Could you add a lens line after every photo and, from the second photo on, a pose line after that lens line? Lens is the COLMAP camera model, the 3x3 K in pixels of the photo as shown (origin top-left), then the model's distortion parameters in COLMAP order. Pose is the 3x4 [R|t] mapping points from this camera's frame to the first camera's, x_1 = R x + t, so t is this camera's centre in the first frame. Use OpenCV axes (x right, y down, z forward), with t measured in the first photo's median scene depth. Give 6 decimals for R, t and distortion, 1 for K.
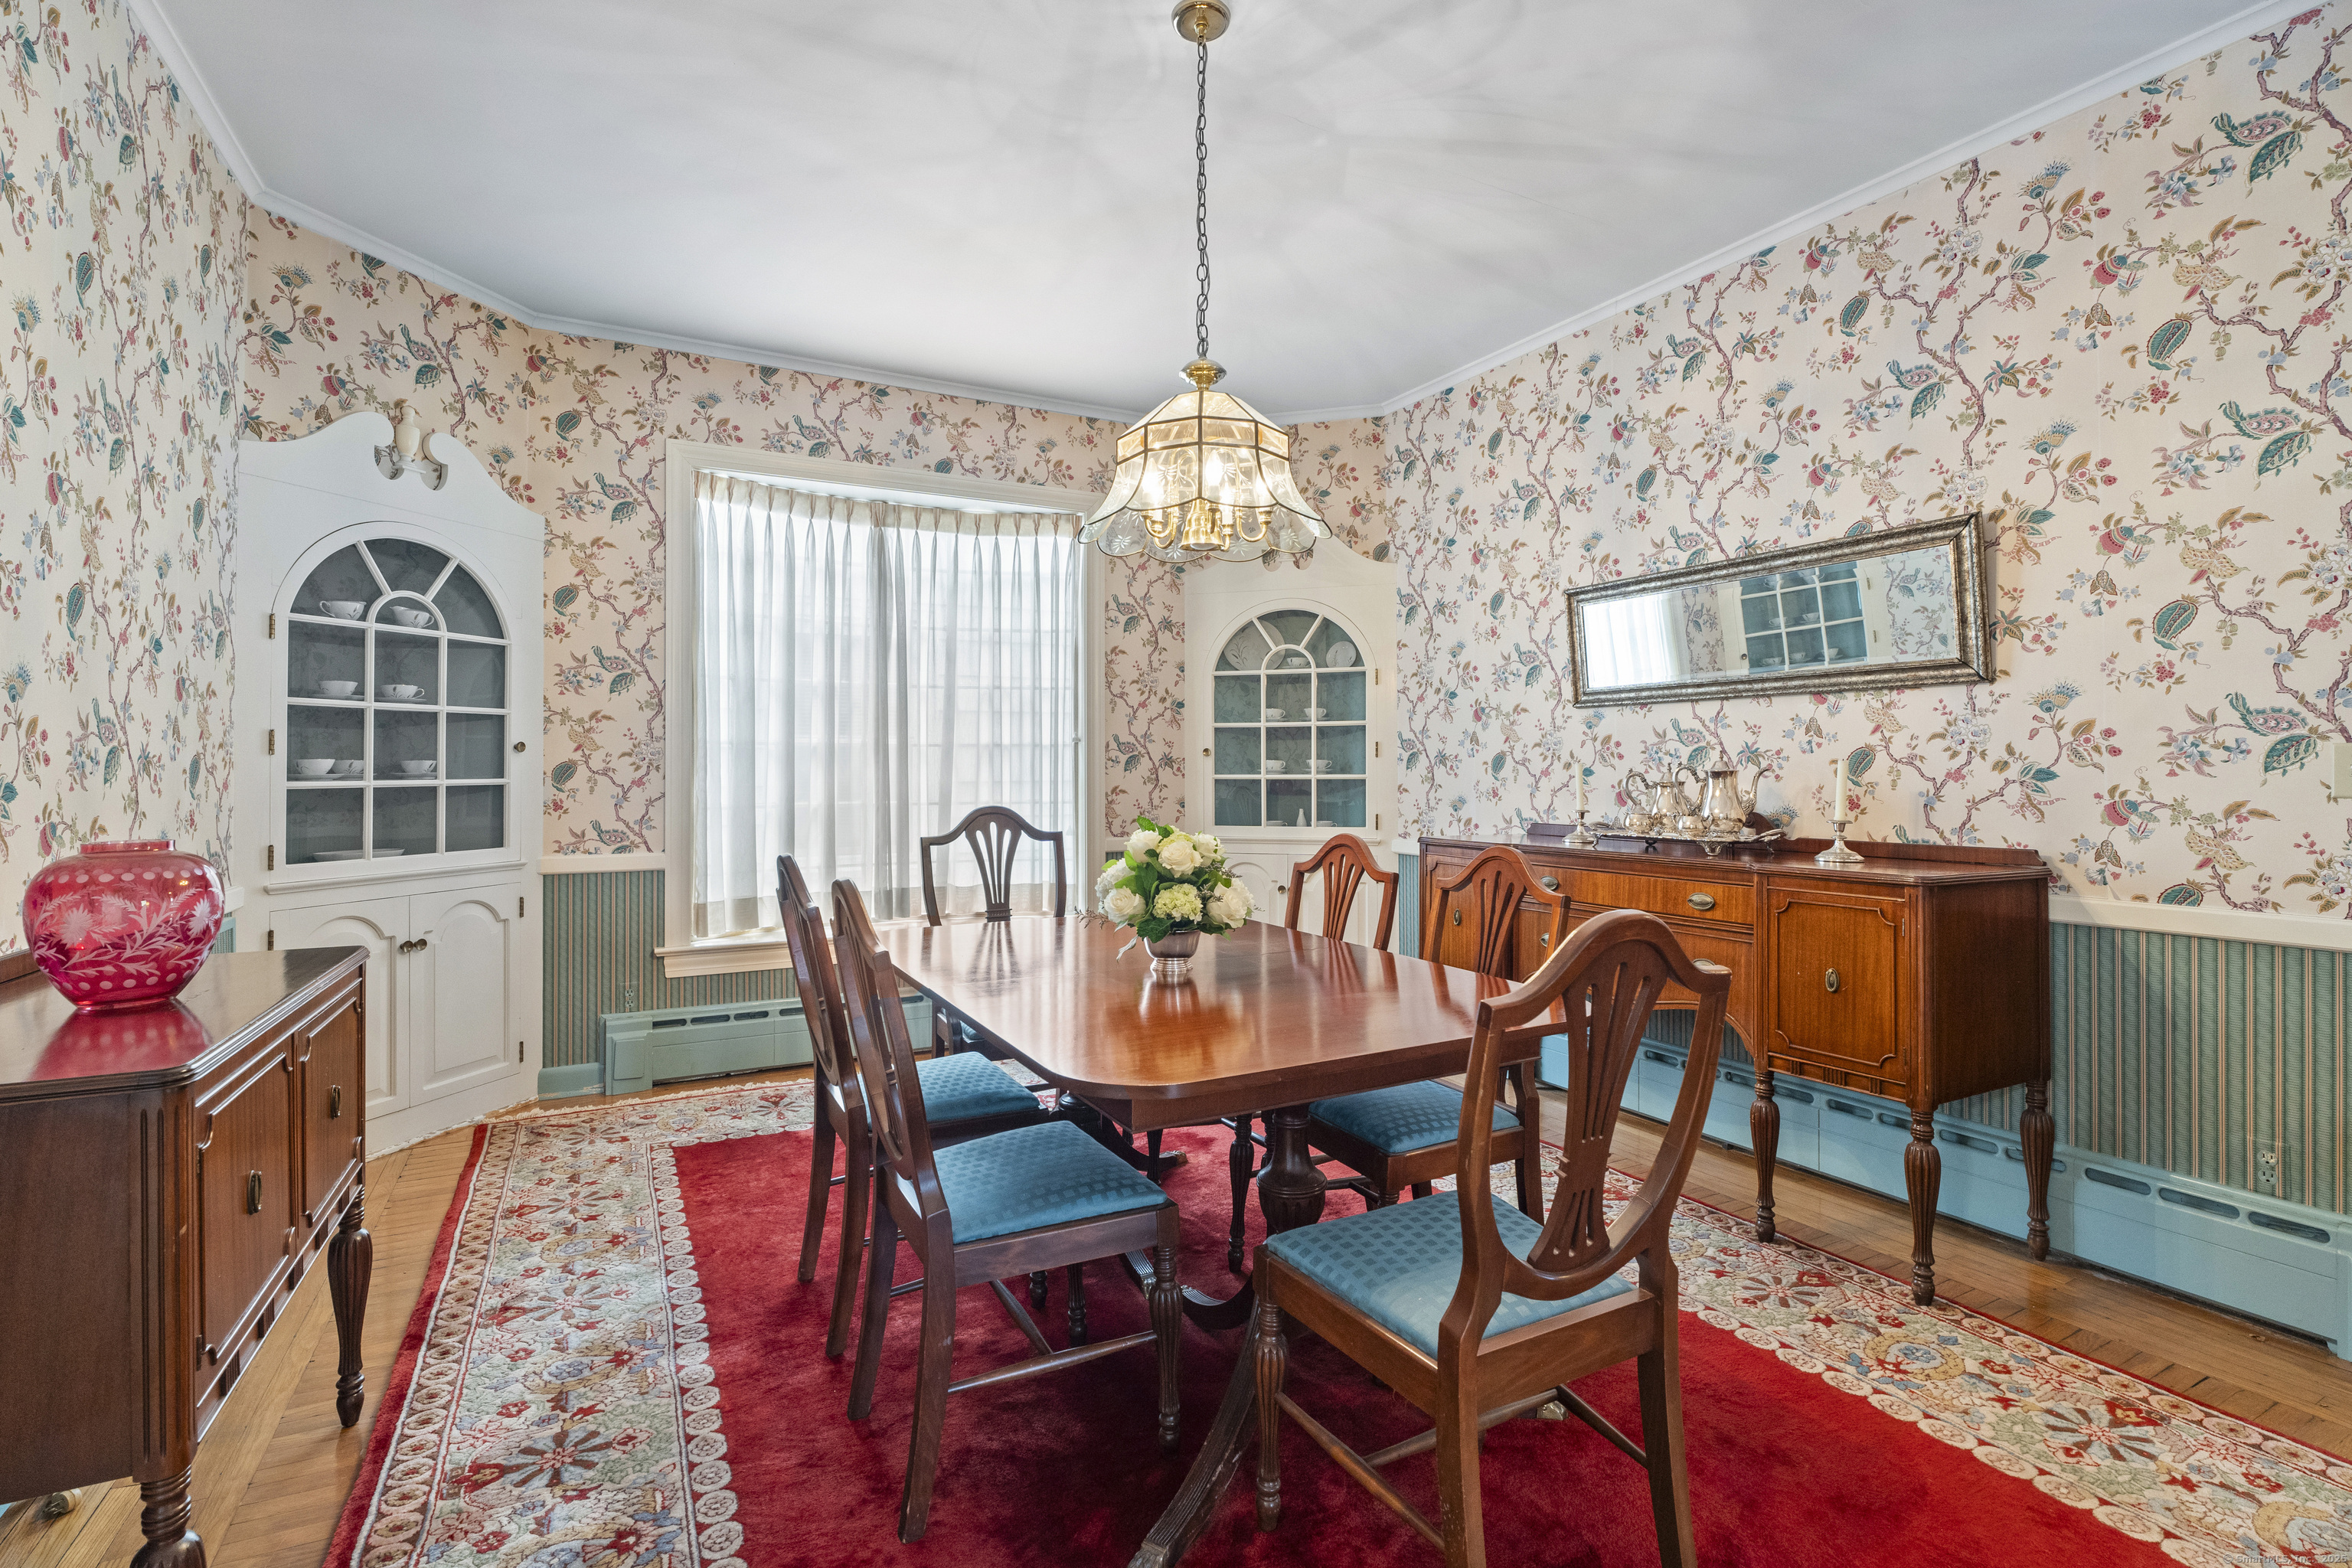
lens RADIAL K [[1045.8, 0, 1169.0], [0, 1045.8, 770.9], [0, 0, 1]] dist [-0.013403, 0.001430]
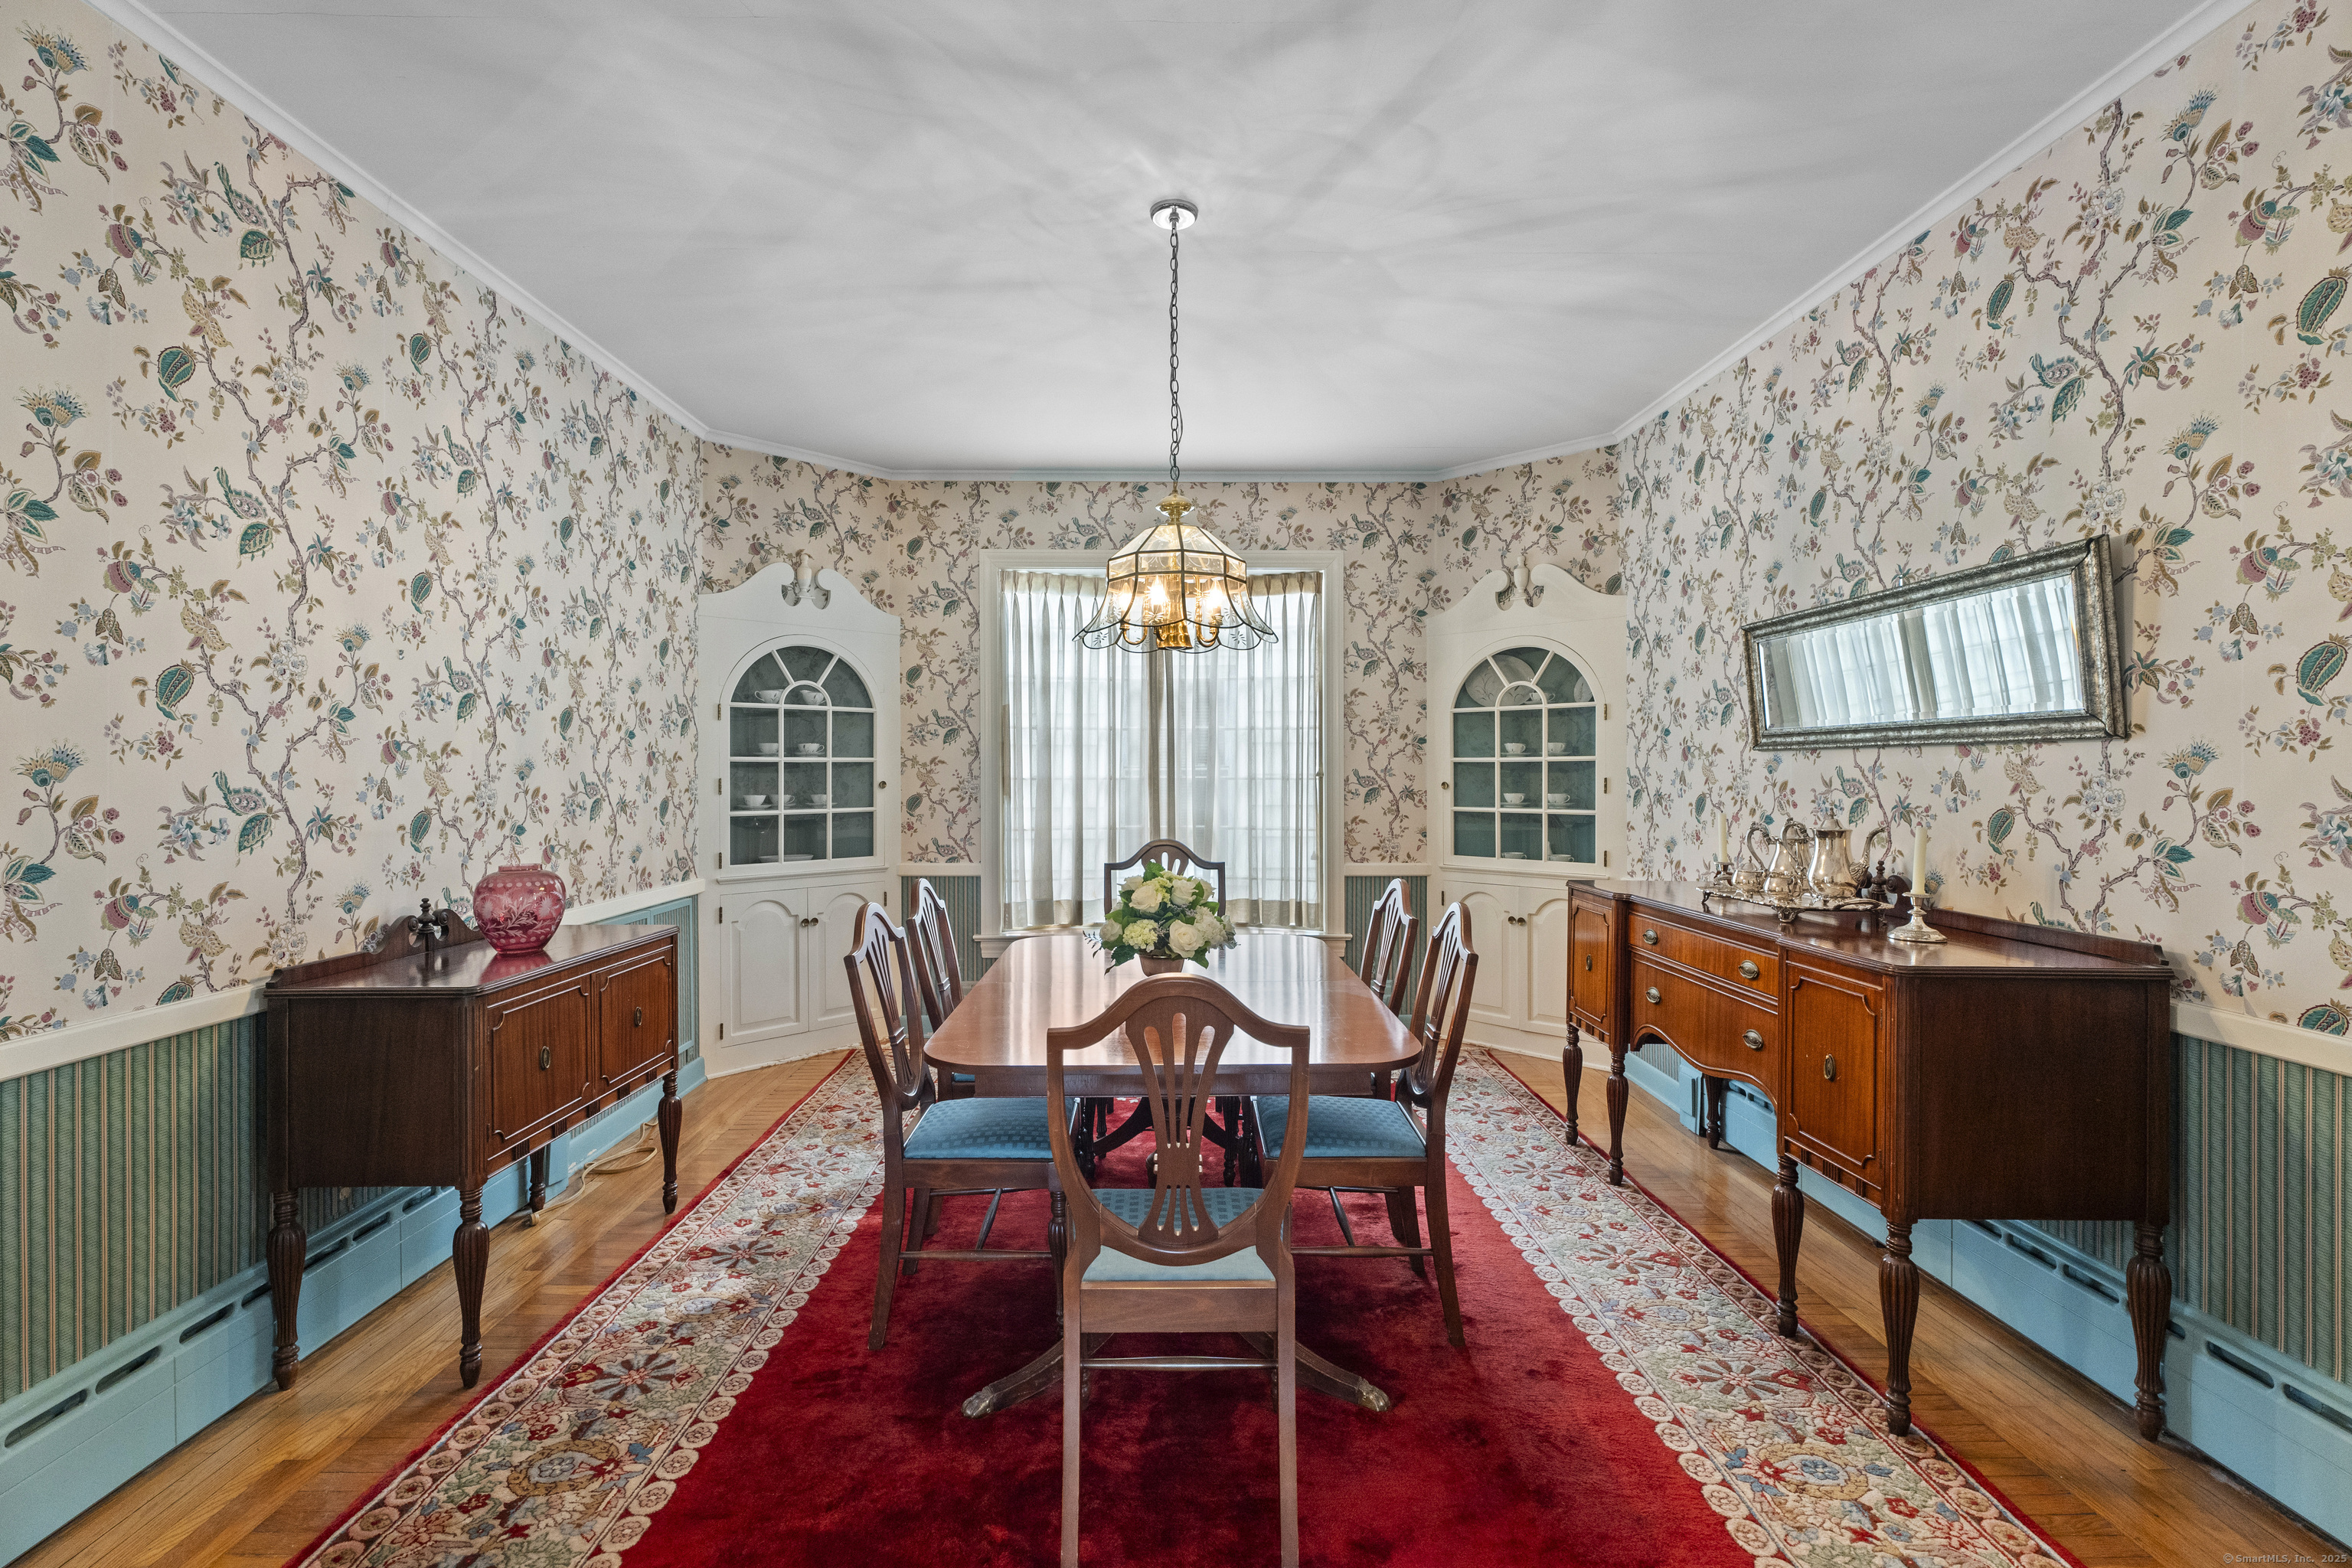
lens RADIAL K [[1045.8, 0, 1246.9], [0, 1045.8, 792.1], [0, 0, 1]] dist [-0.013403, 0.001430]
pose [[0.896502, 0.014487, -0.442804, 0.513429], [-0.003683, 0.999674, 0.025249, -0.059232], [0.443025, -0.021005, 0.896263, -0.050487]]
